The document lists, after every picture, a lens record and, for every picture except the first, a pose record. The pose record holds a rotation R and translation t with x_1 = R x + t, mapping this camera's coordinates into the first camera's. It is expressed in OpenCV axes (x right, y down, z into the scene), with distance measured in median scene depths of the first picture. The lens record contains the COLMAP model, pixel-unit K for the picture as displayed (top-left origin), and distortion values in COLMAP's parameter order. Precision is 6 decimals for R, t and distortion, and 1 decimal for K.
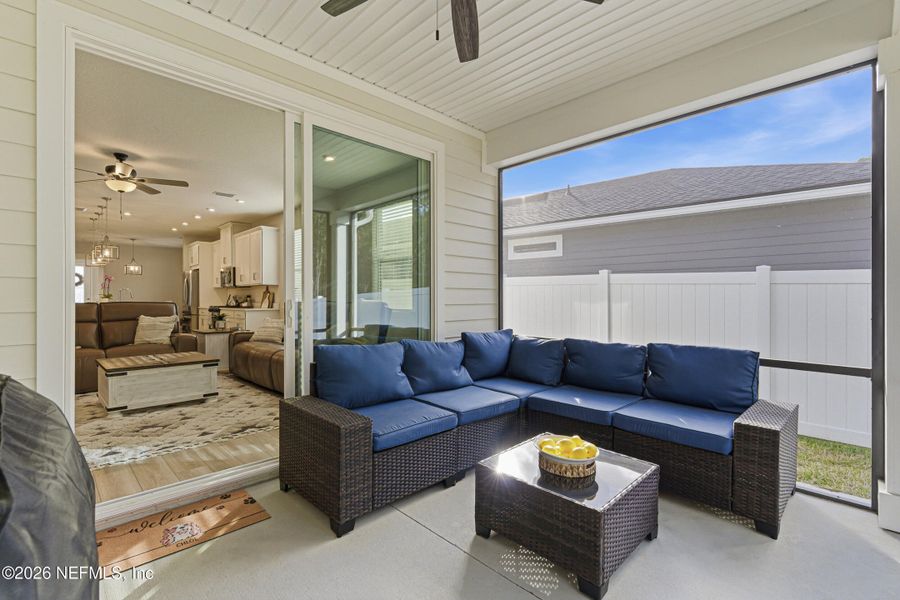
lens RADIAL K [[405.1, 0, 450.0], [0, 405.1, 300.0], [0, 0, 1]] dist [0.001280, 0.000153]
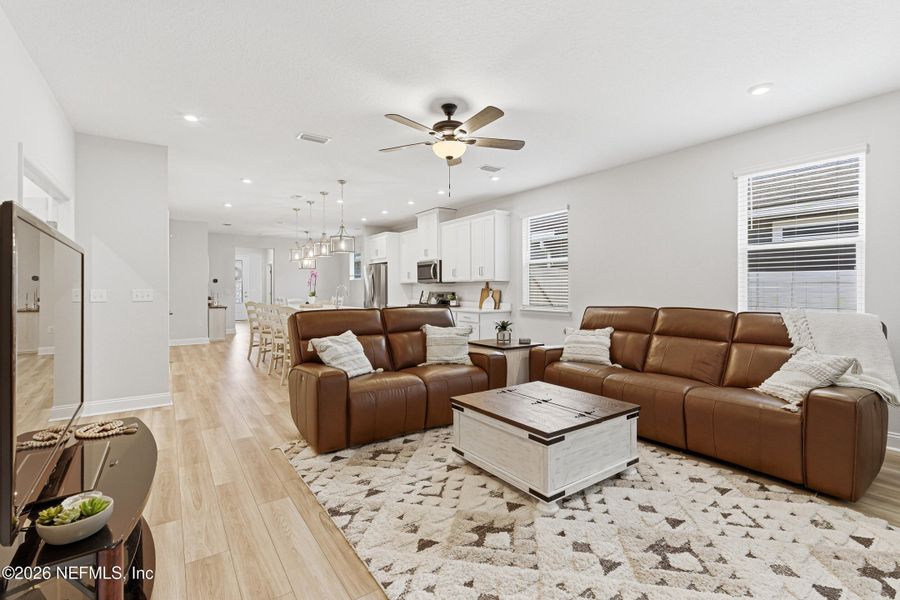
lens RADIAL K [[403.3, 0, 452.1], [0, 403.3, 285.9], [0, 0, 1]] dist [-0.000588, -0.000137]
pose [[0.986065, -0.000304, -0.166360, -0.395867], [-0.001470, 0.999943, -0.010540, -0.018321], [0.166354, 0.010637, 0.986009, 0.170083]]
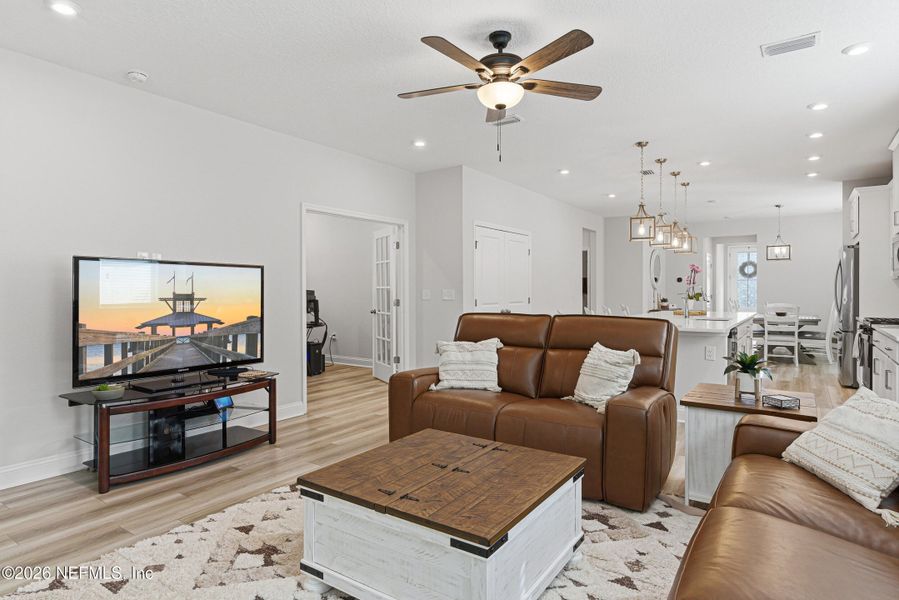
lens RADIAL K [[513.8, 0, 452.3], [0, 513.8, 284.0], [0, 0, 1]] dist [0.023330, -0.000149]
pose [[0.187225, -0.006341, -0.982297, -0.102915], [-0.009071, 0.999925, -0.008184, -0.020812], [0.982275, 0.010443, 0.187154, 0.471533]]
